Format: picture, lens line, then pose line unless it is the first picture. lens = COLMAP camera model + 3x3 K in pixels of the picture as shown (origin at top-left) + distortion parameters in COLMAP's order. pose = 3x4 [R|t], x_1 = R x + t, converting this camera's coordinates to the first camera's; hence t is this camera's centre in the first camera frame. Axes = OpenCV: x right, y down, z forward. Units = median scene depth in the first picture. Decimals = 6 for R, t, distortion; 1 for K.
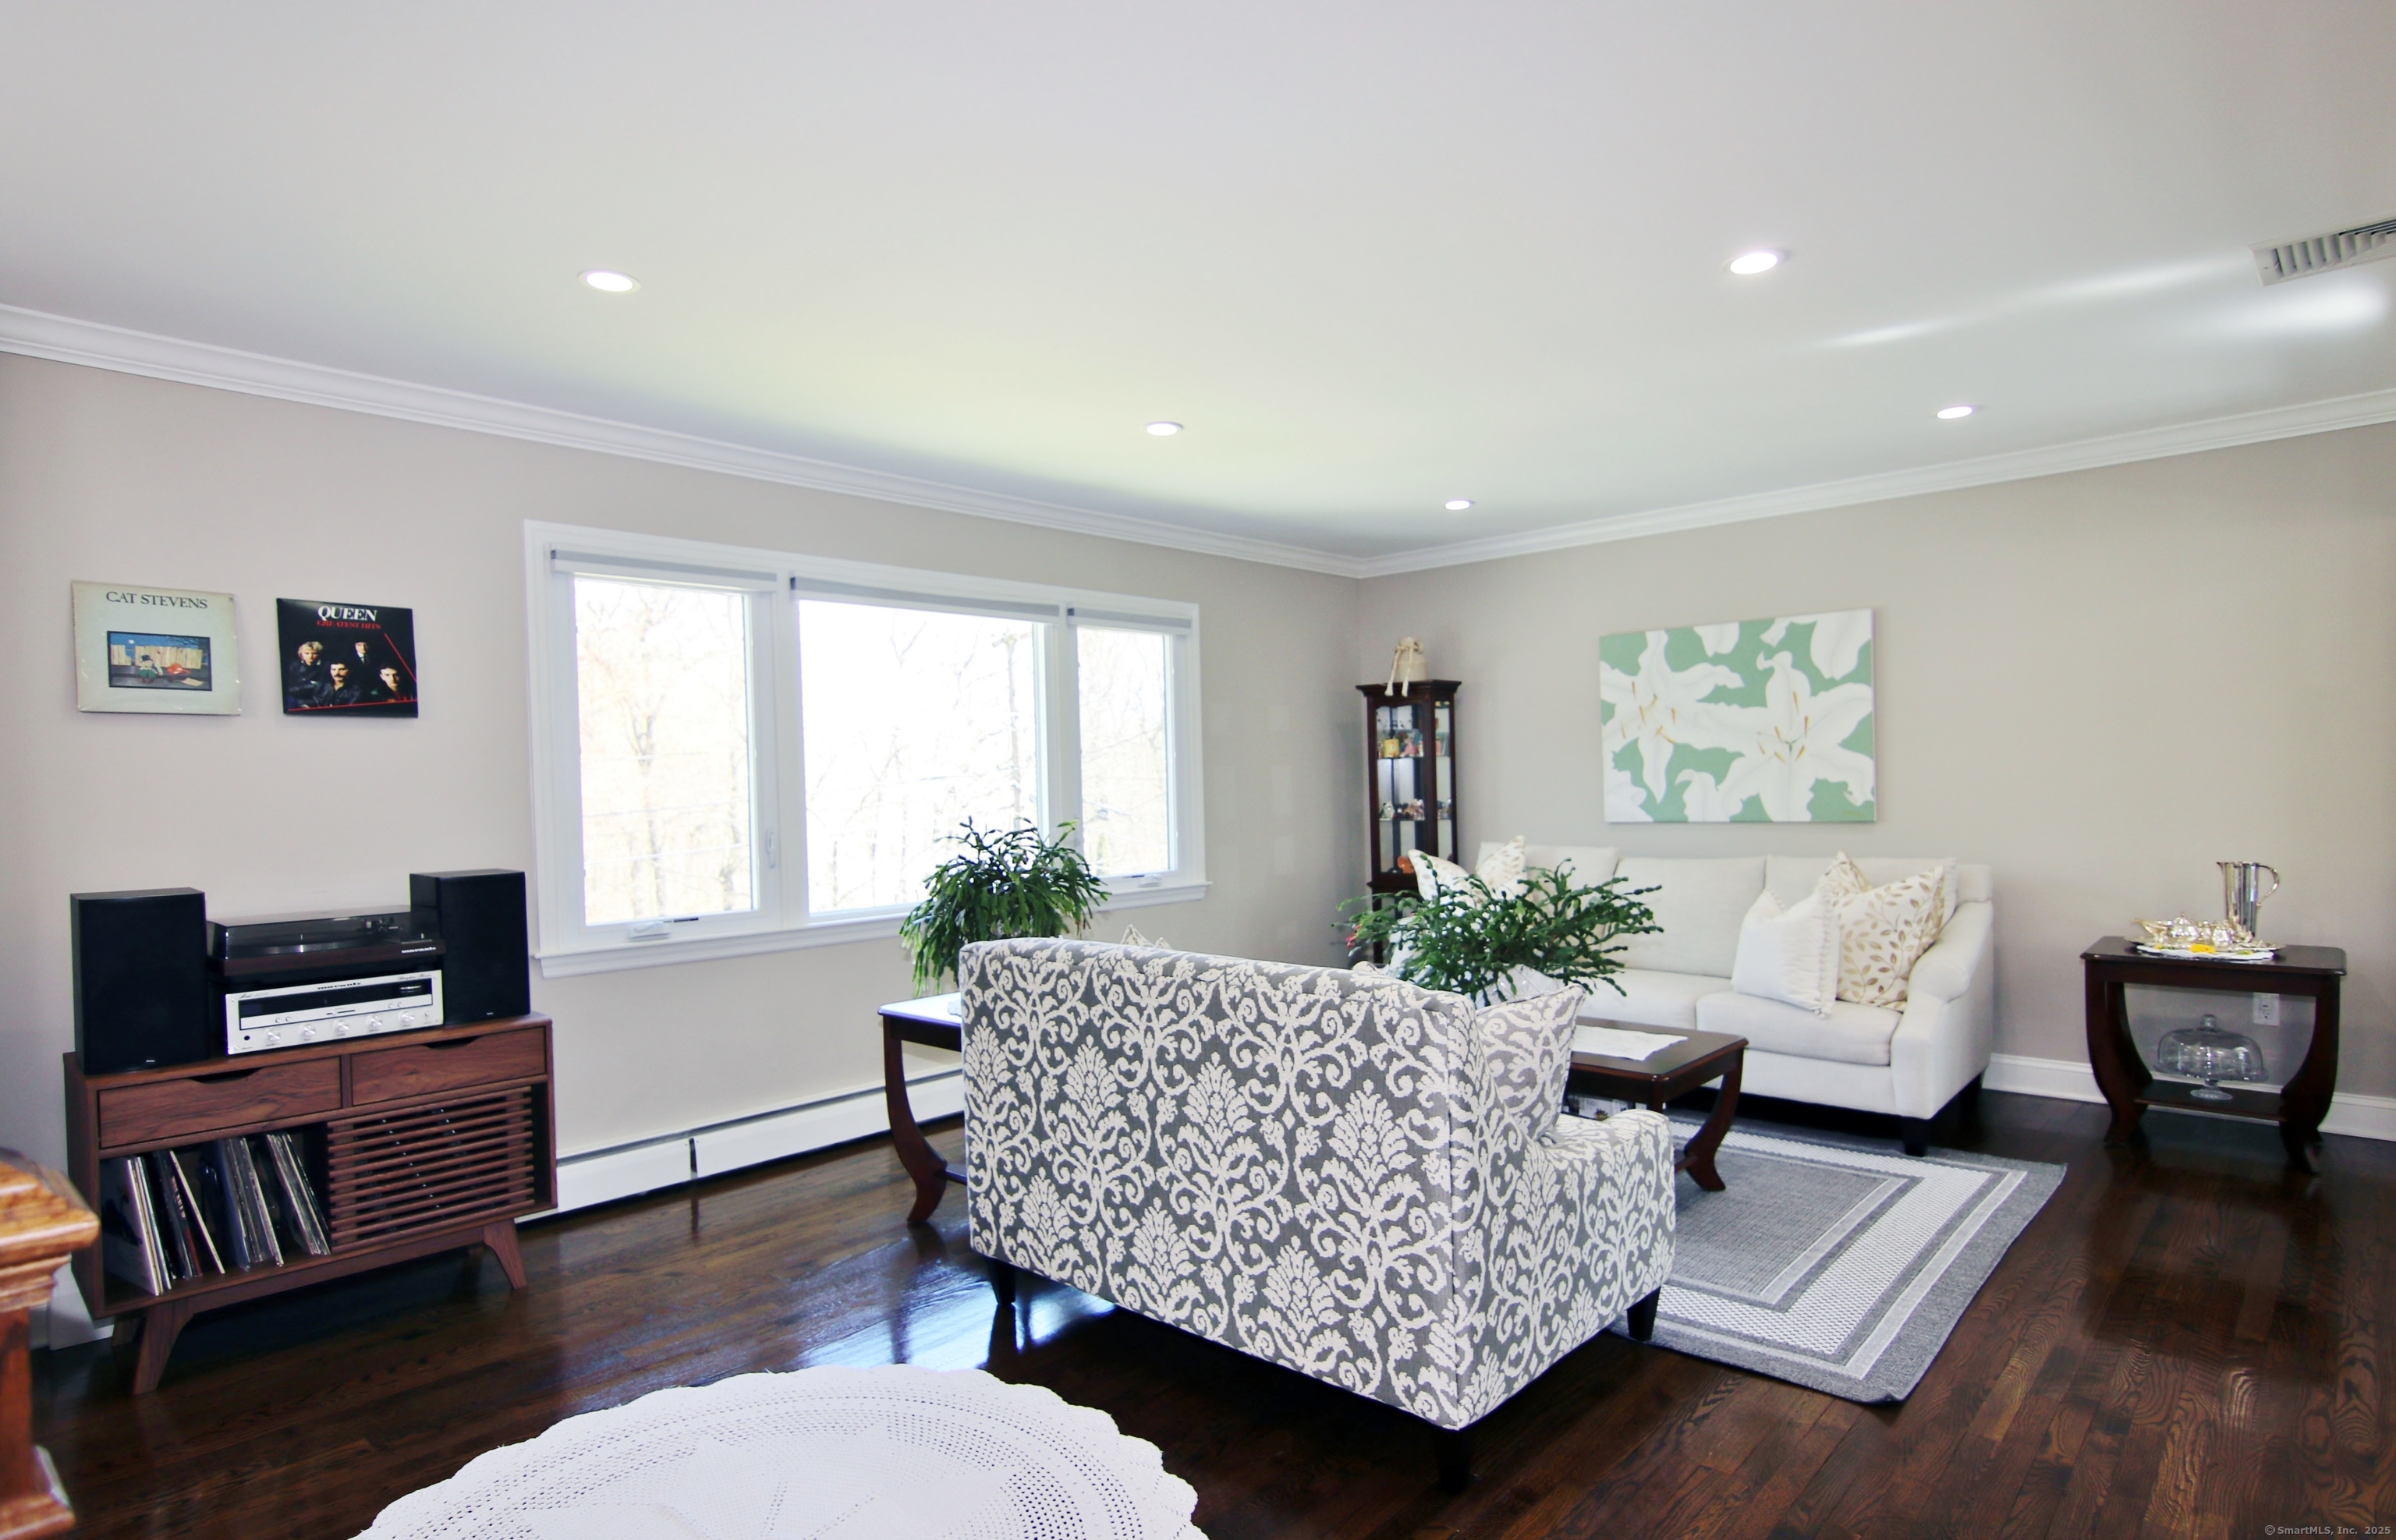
lens RADIAL K [[1288.3, 0, 1199.9], [0, 1288.3, 796.0], [0, 0, 1]] dist [-0.002009, 0.005869]
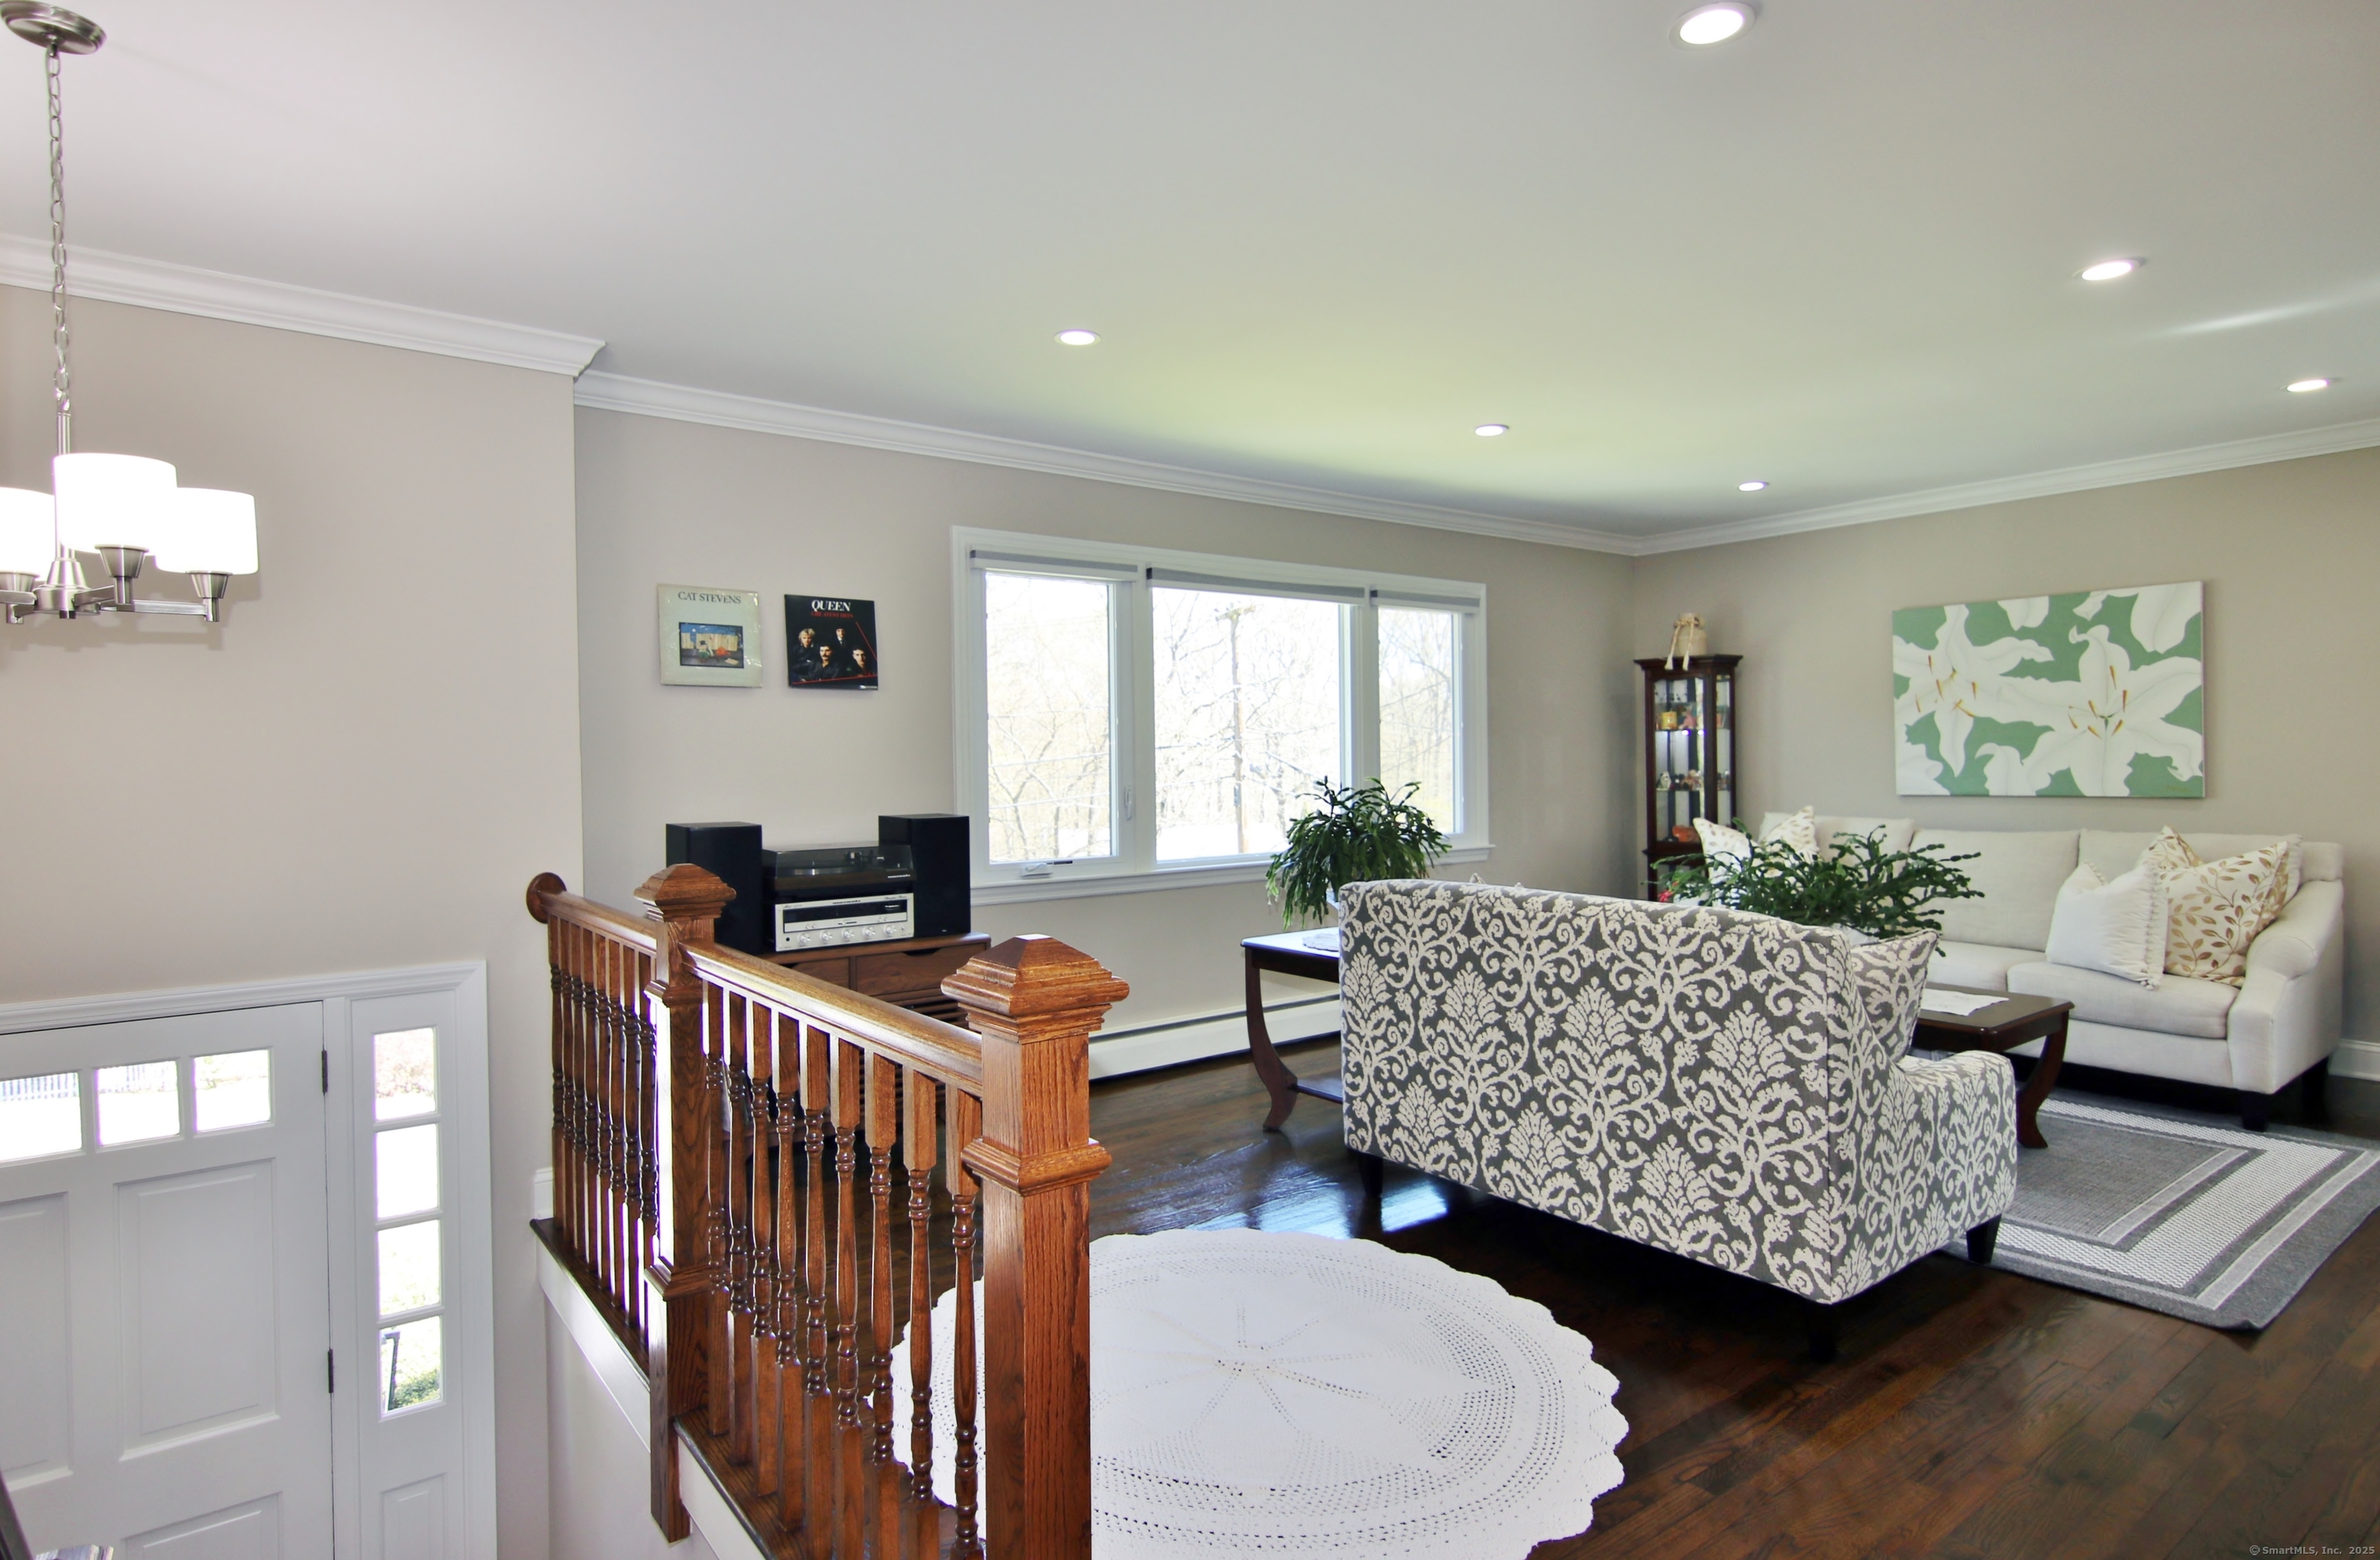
lens RADIAL K [[1279.8, 0, 1174.9], [0, 1279.8, 759.7], [0, 0, 1]] dist [-0.002009, 0.005869]
pose [[0.984190, 0.011614, -0.176733, -0.114686], [-0.012685, 0.999907, -0.004933, 0.008743], [0.176659, 0.007097, 0.984246, -0.152786]]
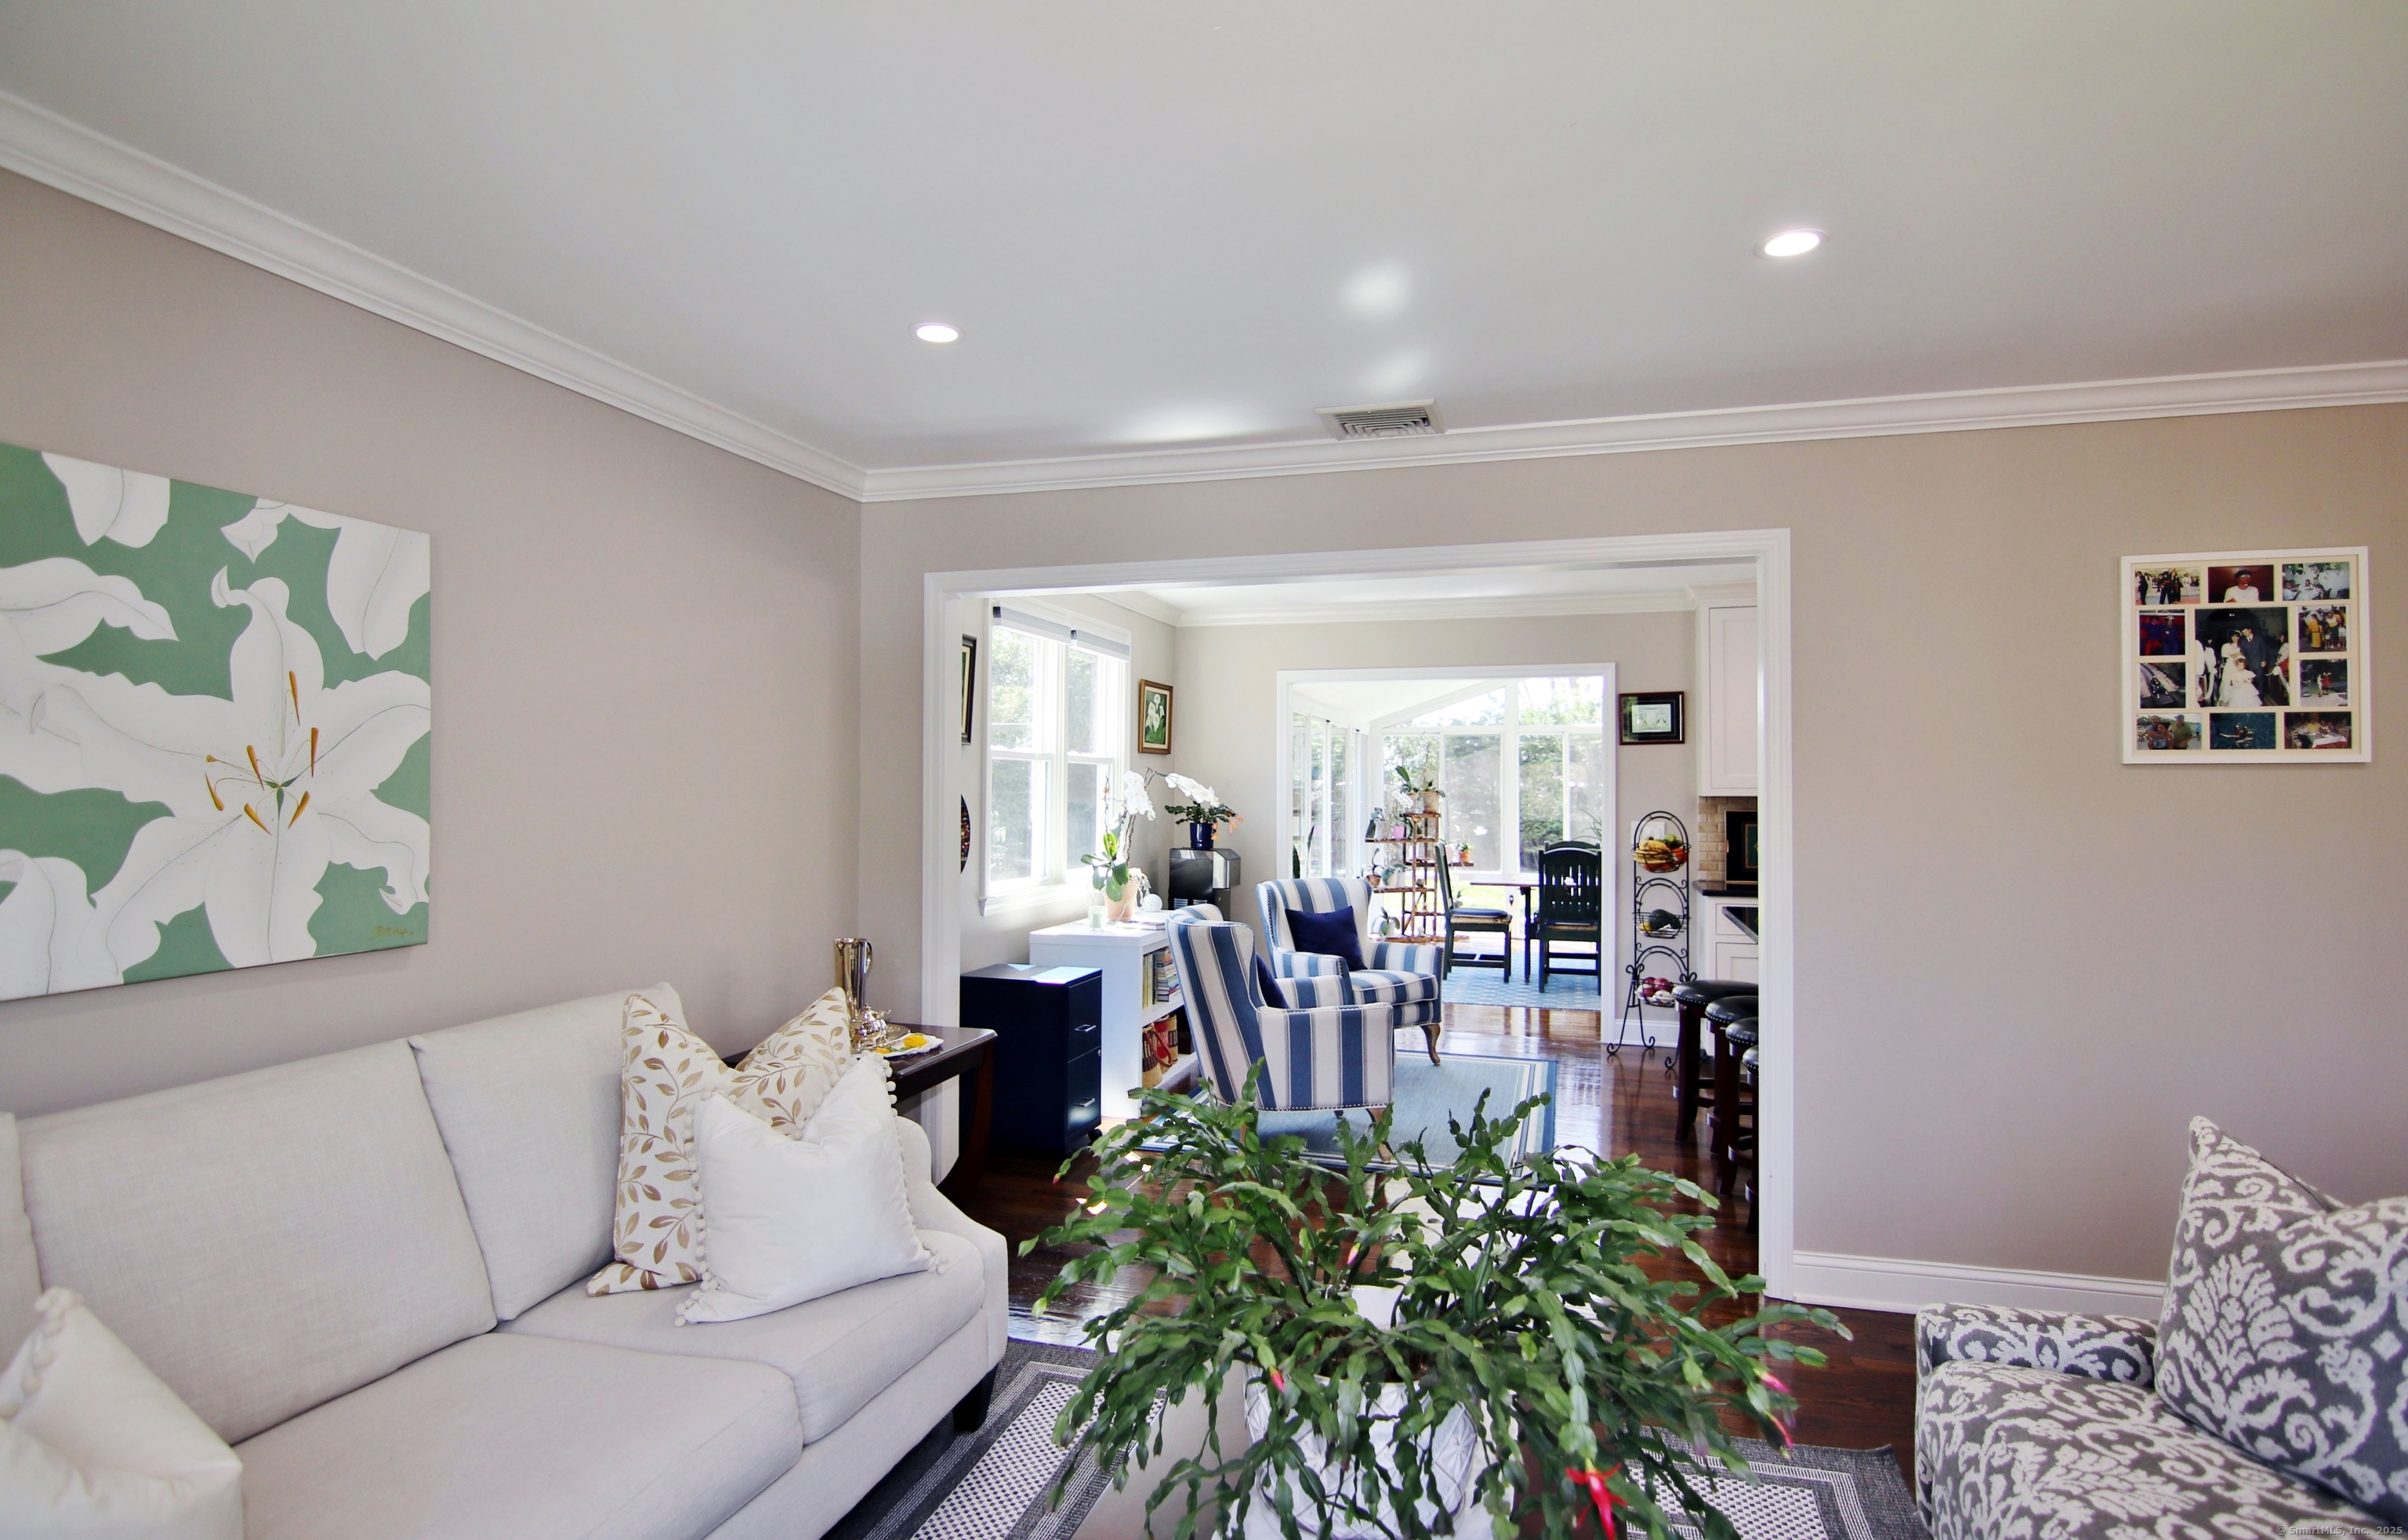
lens RADIAL K [[1294.8, 0, 1204.0], [0, 1294.8, 782.4], [0, 0, 1]] dist [-0.002009, 0.005869]
pose [[-0.431782, 0.028599, 0.901524, -0.128768], [0.021036, 0.999545, -0.021634, -0.040802], [-0.901733, 0.009623, -0.432187, 1.427985]]
